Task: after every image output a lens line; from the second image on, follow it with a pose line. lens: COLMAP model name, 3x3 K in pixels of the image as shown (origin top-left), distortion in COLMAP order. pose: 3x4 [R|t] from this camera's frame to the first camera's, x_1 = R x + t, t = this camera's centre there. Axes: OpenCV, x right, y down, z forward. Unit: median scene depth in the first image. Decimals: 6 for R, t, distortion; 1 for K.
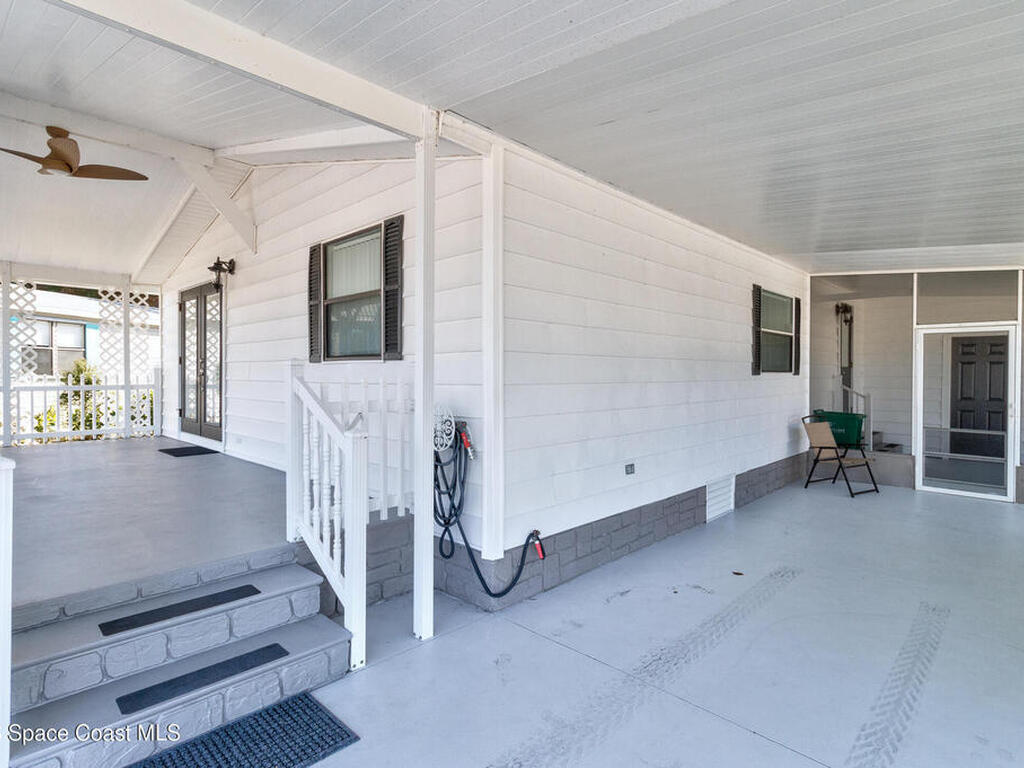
lens RADIAL K [[549.7, 0, 511.5], [0, 549.7, 379.3], [0, 0, 1]] dist [0.000082, 0.000439]
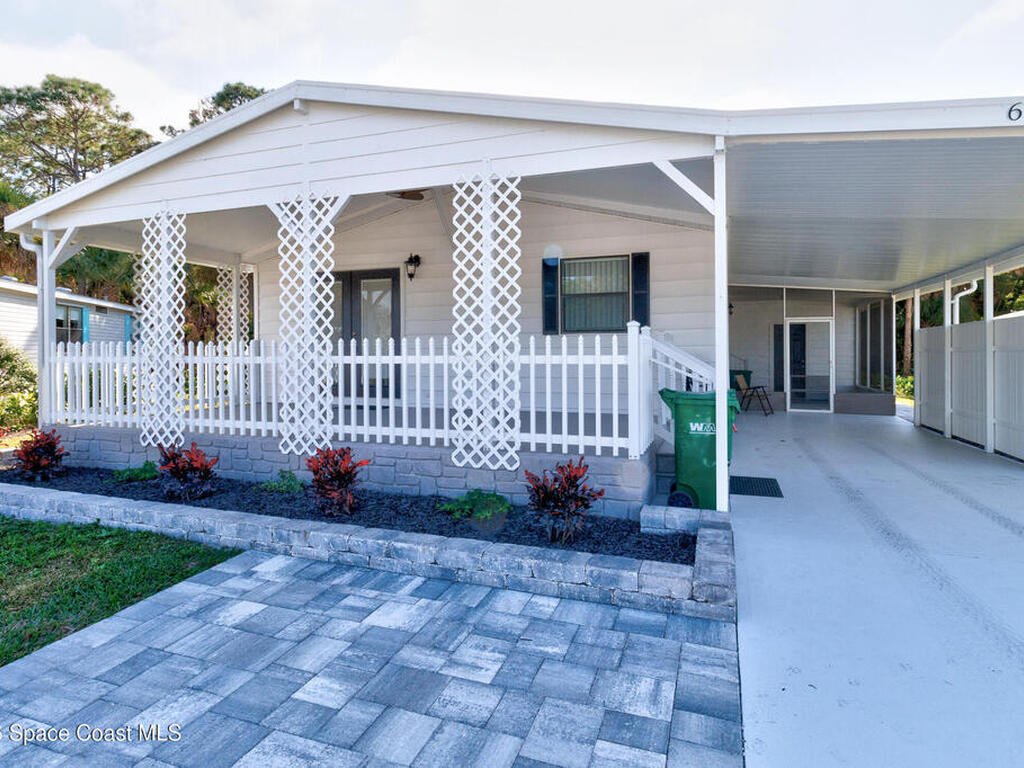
lens RADIAL K [[537.0, 0, 539.2], [0, 537.0, 359.5], [0, 0, 1]] dist [0.002038, 0.000106]
pose [[0.899208, -0.011662, 0.437366, -0.749431], [0.010810, 0.999932, 0.004438, 0.019839], [-0.437388, 0.000738, 0.899273, -0.206254]]
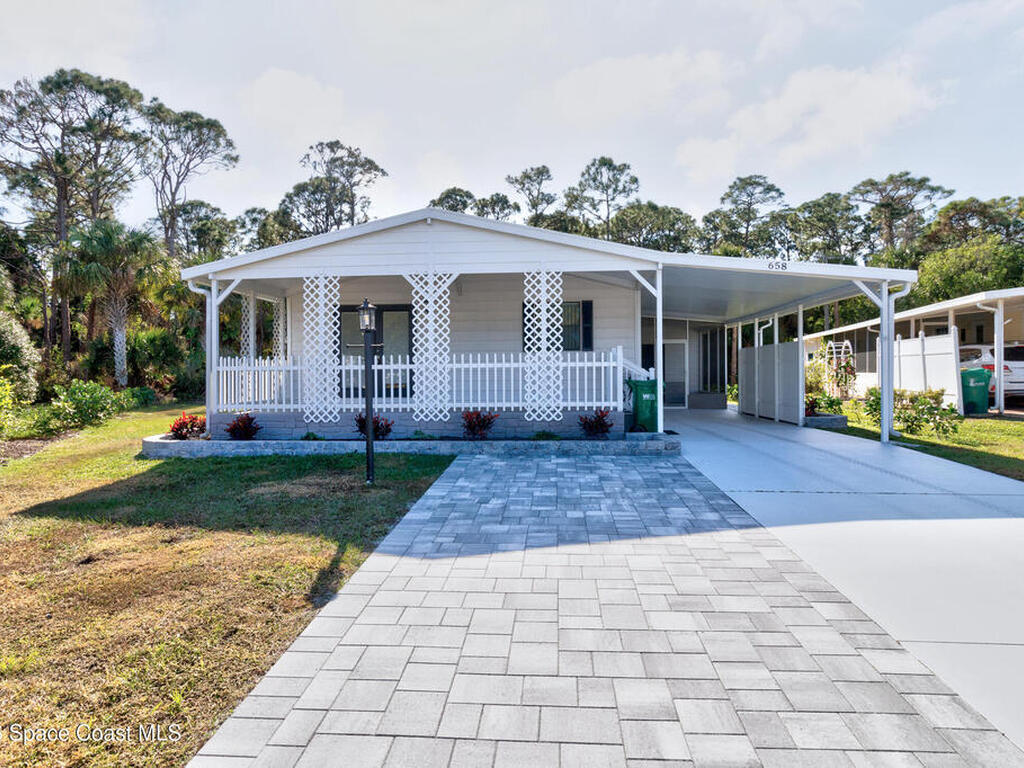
lens RADIAL K [[597.4, 0, 512.0], [0, 597.4, 384.0], [0, 0, 1]] dist [0.004088, 0.000493]
pose [[0.765735, -0.024156, 0.642703, -1.461171], [0.018502, 0.999708, 0.015529, 0.043440], [-0.642890, 0.000000, 0.765958, -0.607657]]
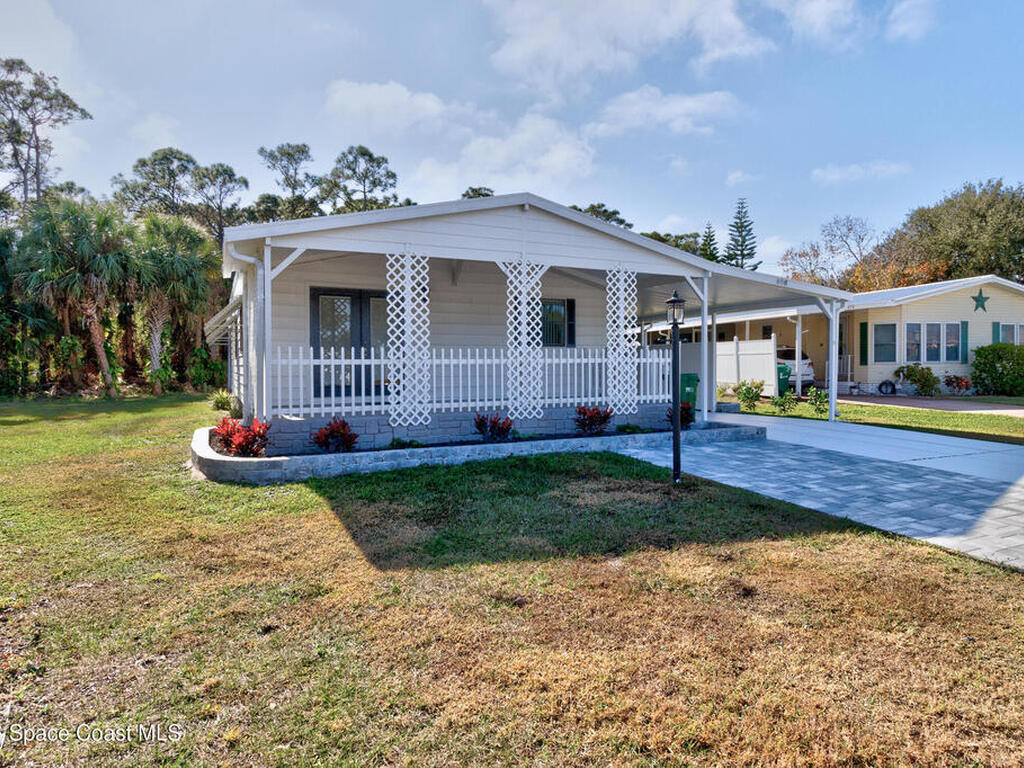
lens RADIAL K [[597.4, 0, 512.0], [0, 597.4, 384.0], [0, 0, 1]] dist [0.004088, 0.000493]
pose [[0.350801, -0.035187, 0.935789, -1.950420], [0.017350, 0.999367, 0.031074, 0.029473], [-0.936289, 0.005335, 0.351189, 0.136622]]
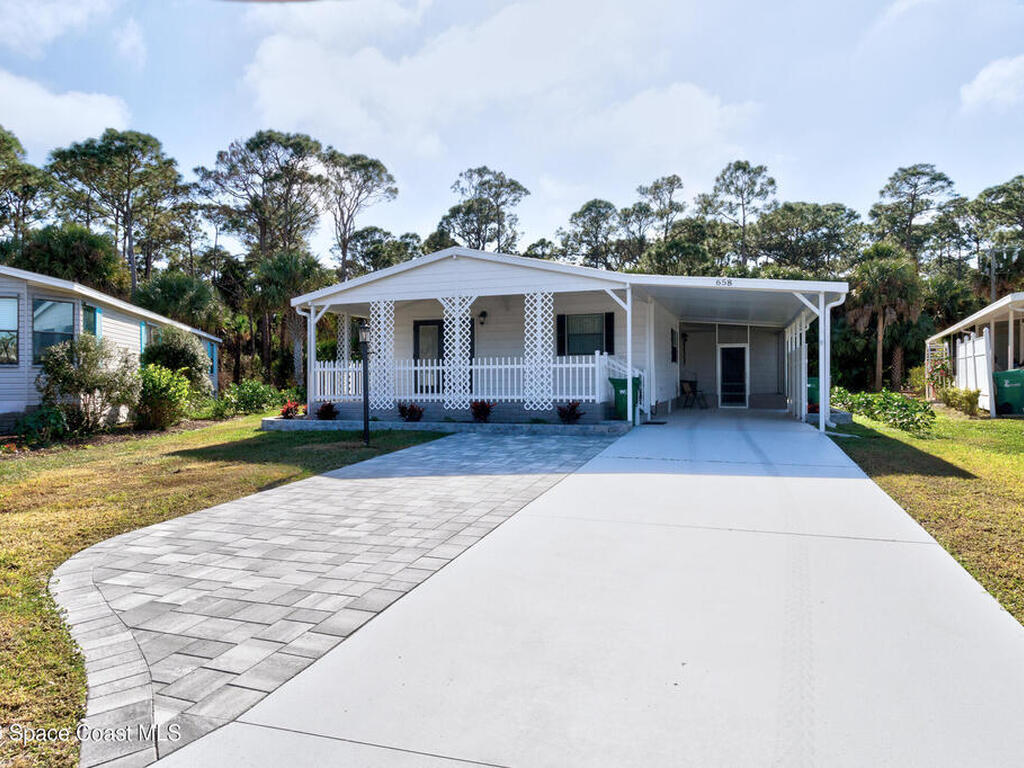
lens RADIAL K [[592.0, 0, 544.7], [0, 592.0, 393.0], [0, 0, 1]] dist [0.003451, 0.000947]
pose [[0.891588, -0.022575, 0.452284, -1.291659], [0.015782, 0.999699, 0.018785, 0.068093], [-0.452571, -0.009611, 0.891676, -1.149164]]
